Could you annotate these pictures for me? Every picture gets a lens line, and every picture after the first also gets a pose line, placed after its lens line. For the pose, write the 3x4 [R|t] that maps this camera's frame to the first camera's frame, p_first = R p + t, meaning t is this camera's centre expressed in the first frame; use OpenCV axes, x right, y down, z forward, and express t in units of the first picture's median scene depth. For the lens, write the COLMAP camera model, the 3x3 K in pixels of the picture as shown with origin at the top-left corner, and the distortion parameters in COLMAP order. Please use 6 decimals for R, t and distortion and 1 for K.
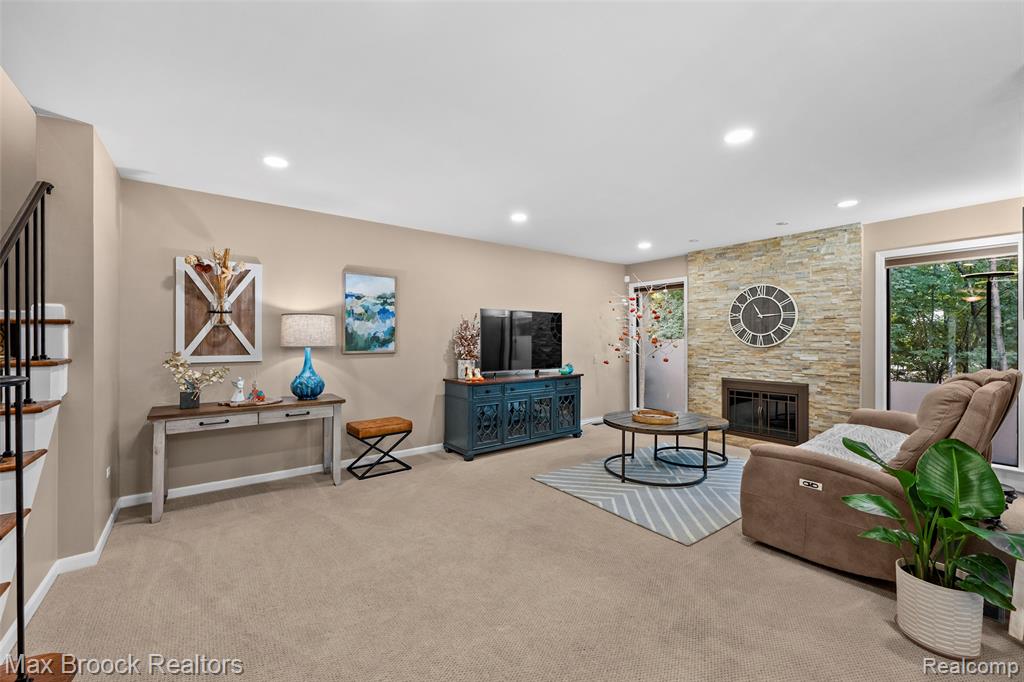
lens RADIAL K [[406.7, 0, 511.7], [0, 406.7, 338.4], [0, 0, 1]] dist [-0.003875, -0.000486]
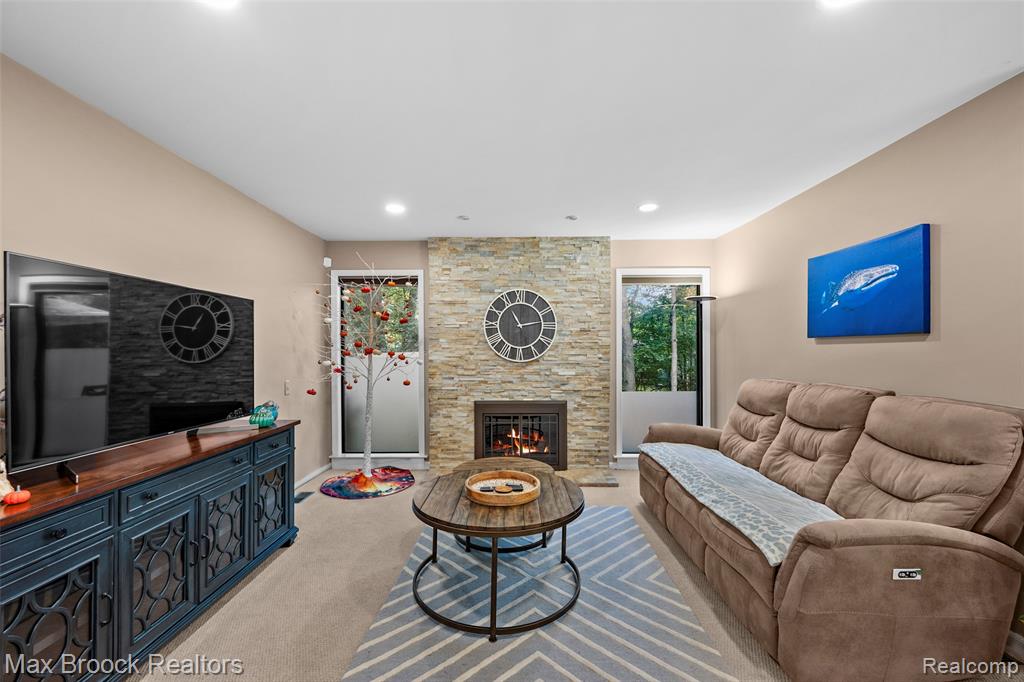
lens RADIAL K [[406.7, 0, 511.6], [0, 406.7, 351.2], [0, 0, 1]] dist [-0.003875, -0.000486]
pose [[0.609602, -0.001658, 0.792706, -0.078652], [0.002278, 0.999997, 0.000340, -0.001776], [-0.792704, 0.001599, 0.609604, 0.496456]]
